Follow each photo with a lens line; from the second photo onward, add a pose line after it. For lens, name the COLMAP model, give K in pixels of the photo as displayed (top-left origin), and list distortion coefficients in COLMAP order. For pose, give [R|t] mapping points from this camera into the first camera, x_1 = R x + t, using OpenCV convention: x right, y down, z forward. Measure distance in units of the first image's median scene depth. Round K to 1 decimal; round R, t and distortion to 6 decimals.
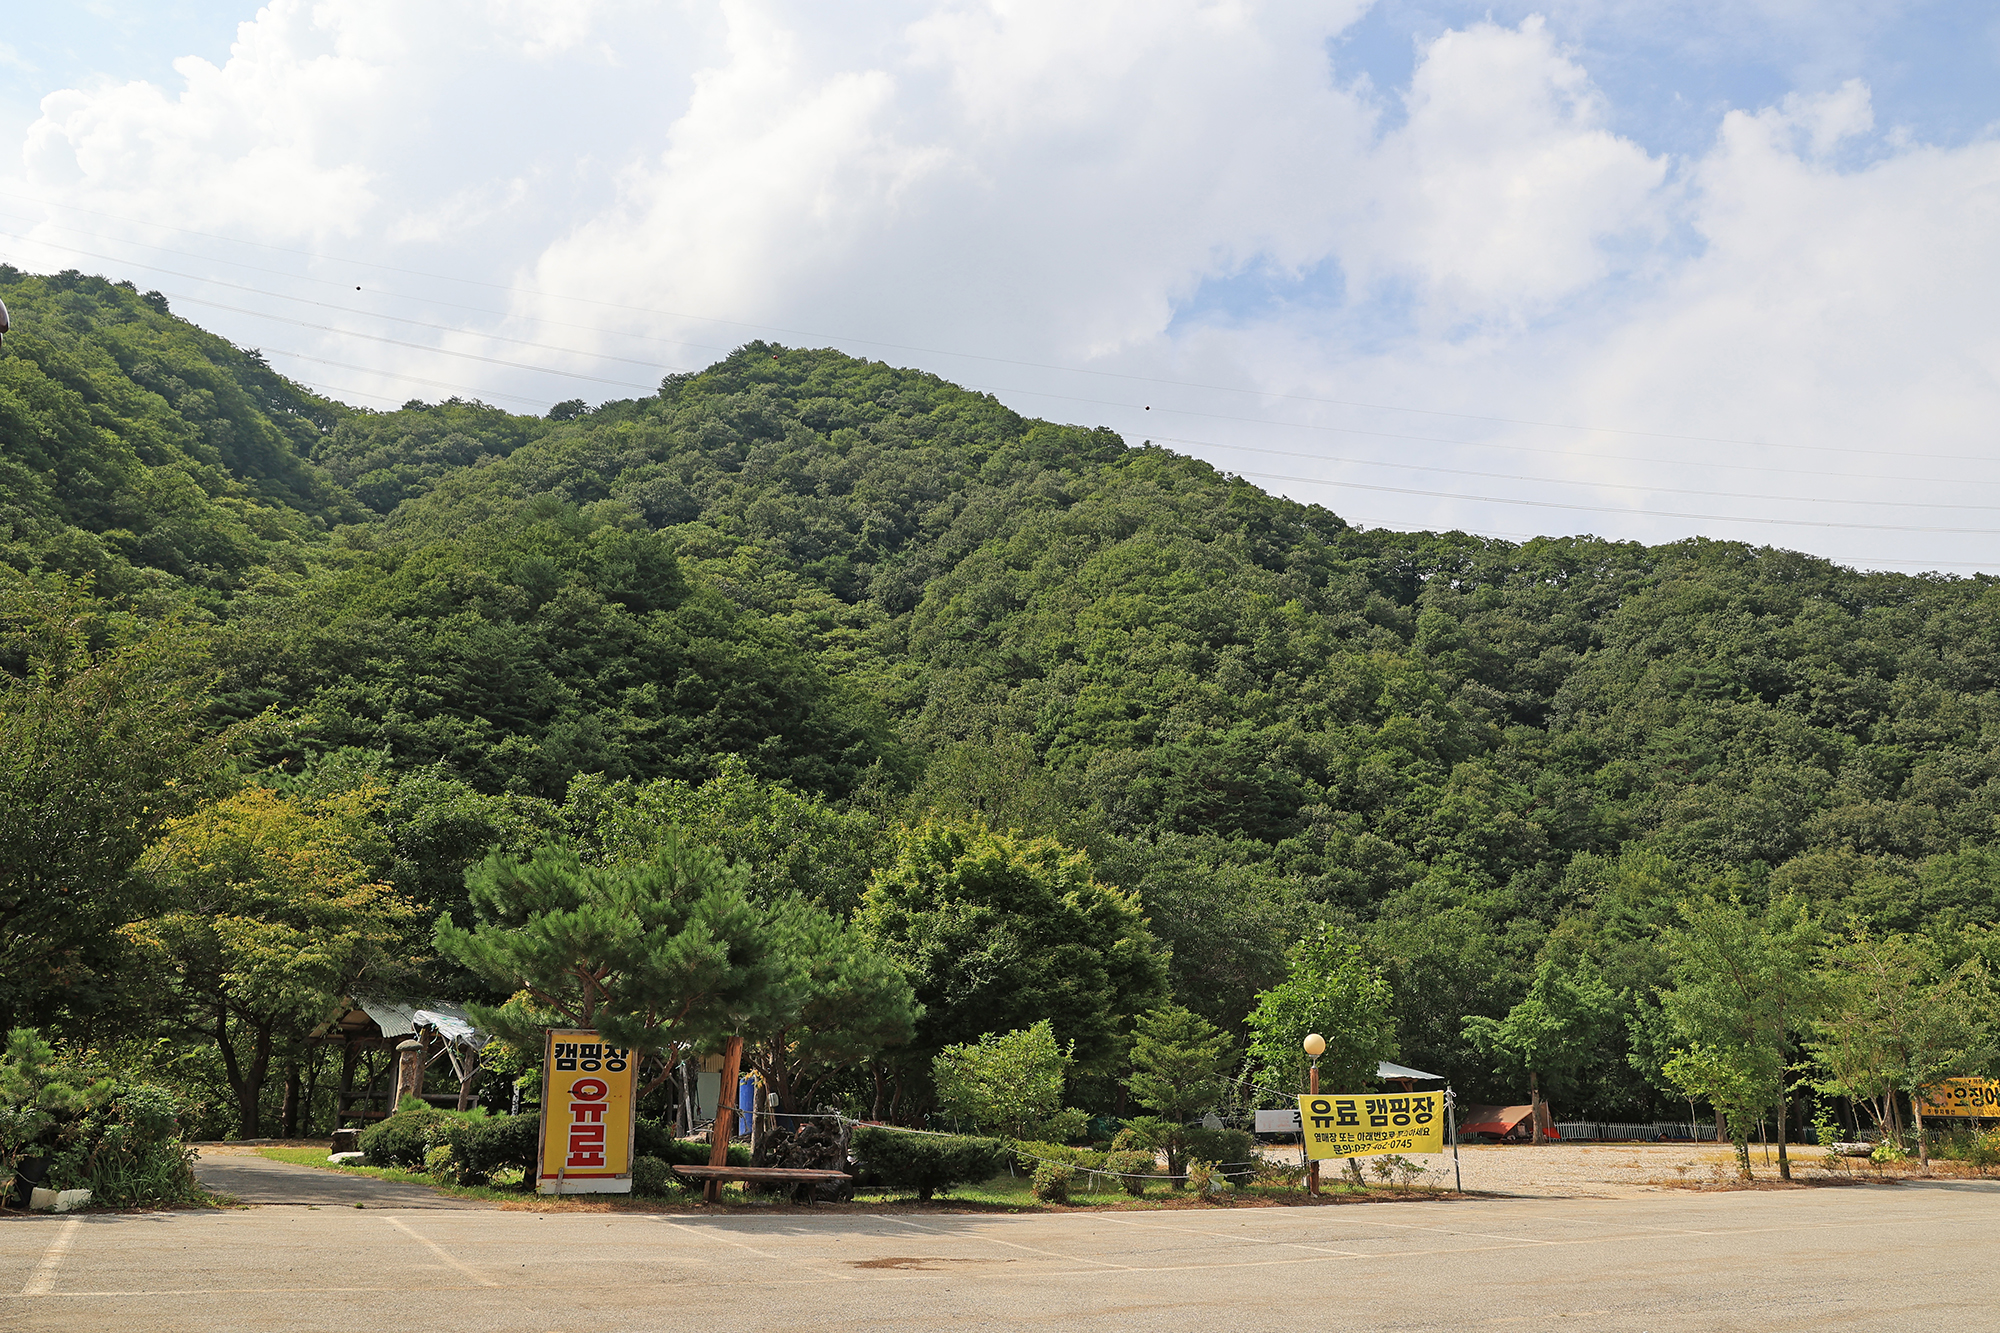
lens RADIAL K [[1396.8, 0, 1000.0], [0, 1396.8, 666.5], [0, 0, 1]] dist [-0.102479, 0.080157]
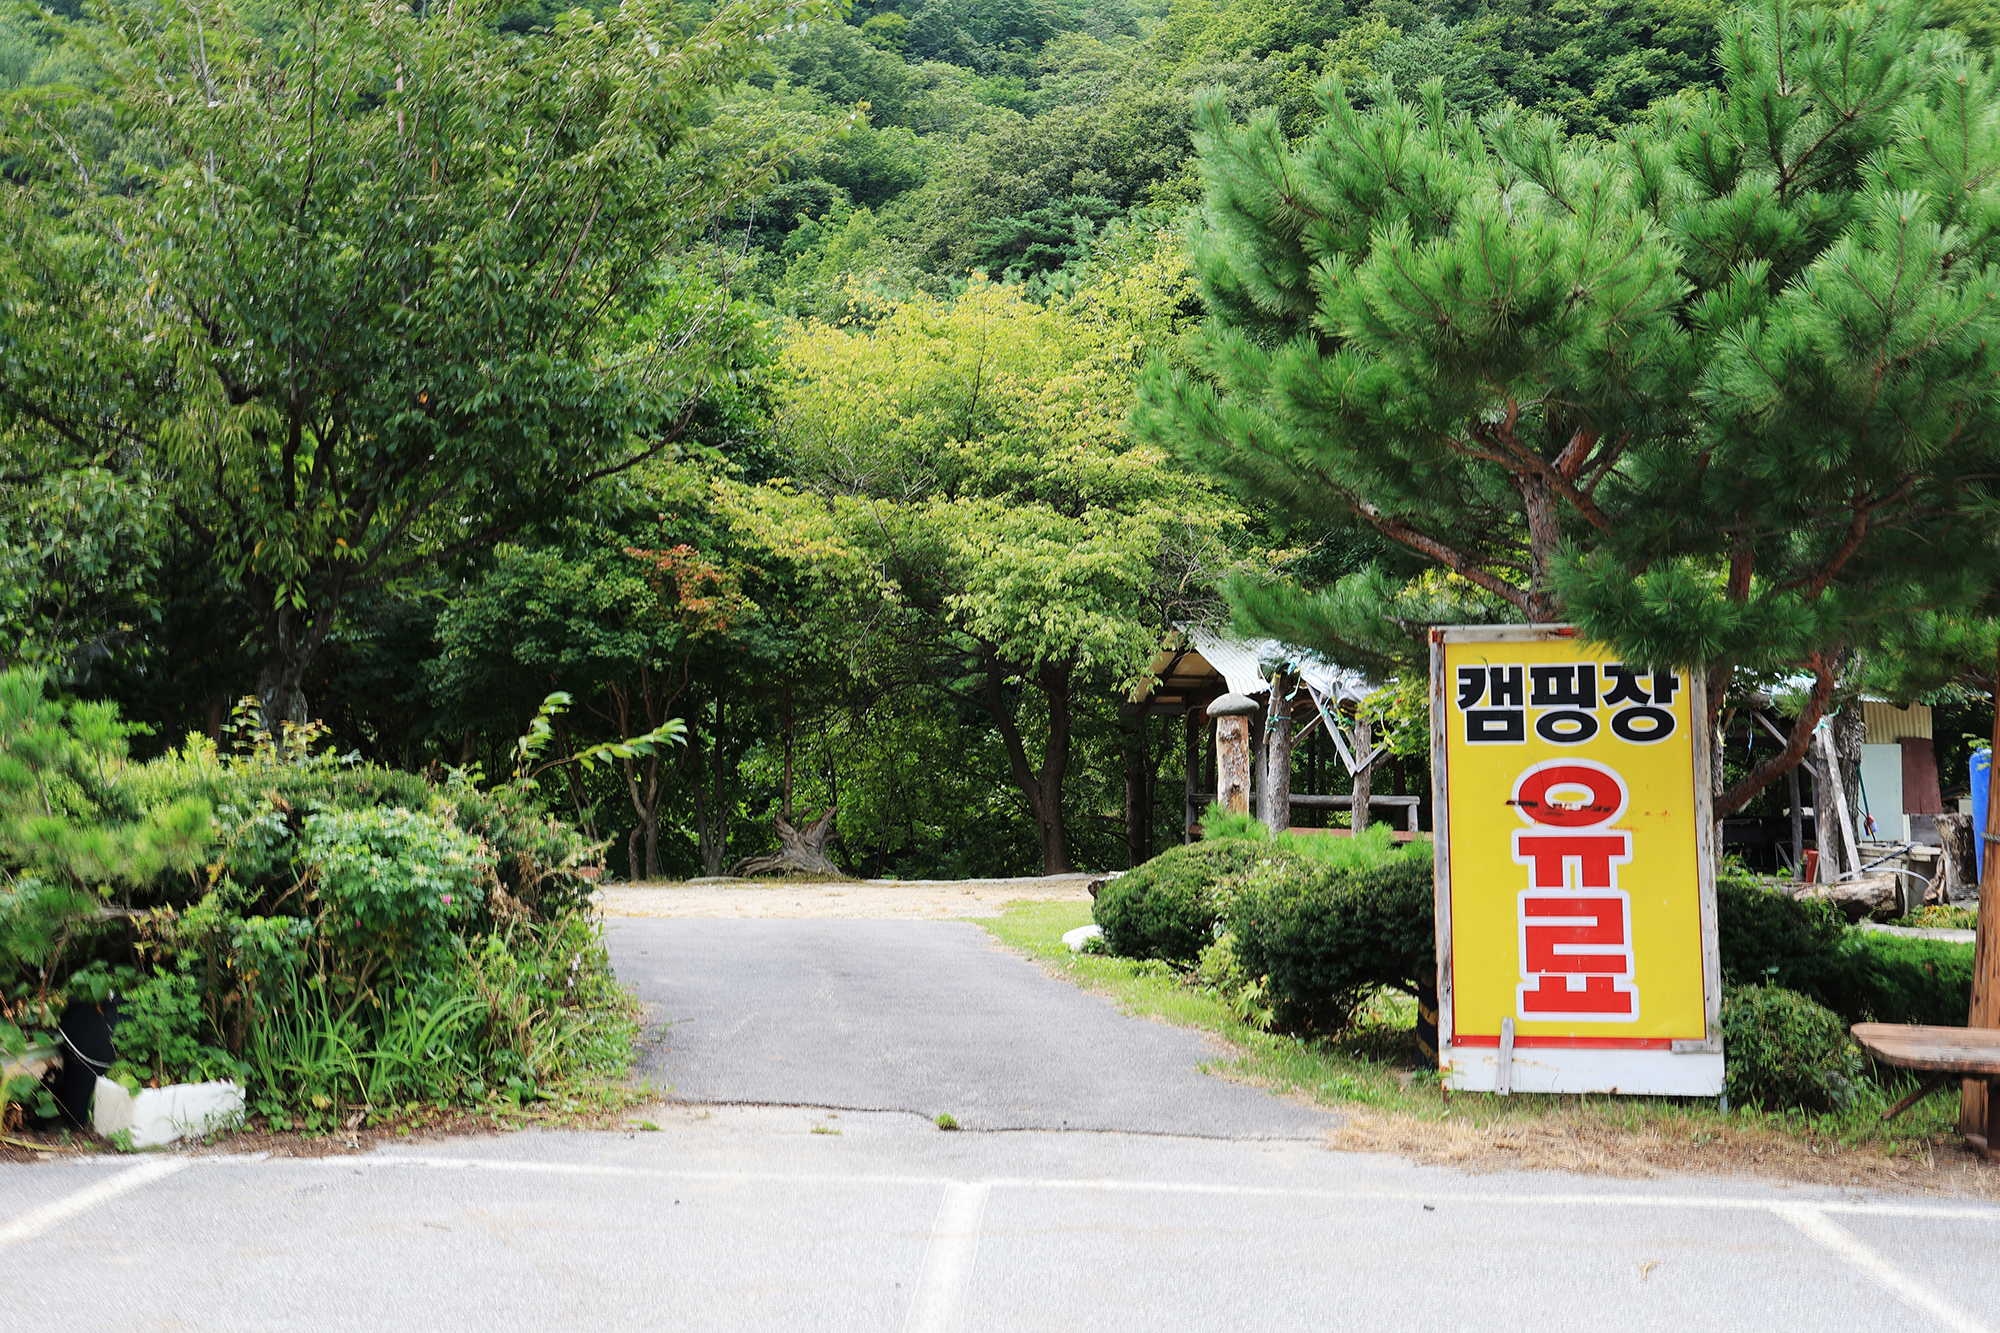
lens RADIAL K [[2312.4, 0, 1000.0], [0, 2312.4, 666.5], [0, 0, 1]] dist [0.066334, 0.024442]
pose [[0.852957, -0.031419, -0.521035, -0.117441], [0.160239, 0.965750, 0.204084, 0.136102], [0.496777, -0.257565, 0.828778, 0.458209]]
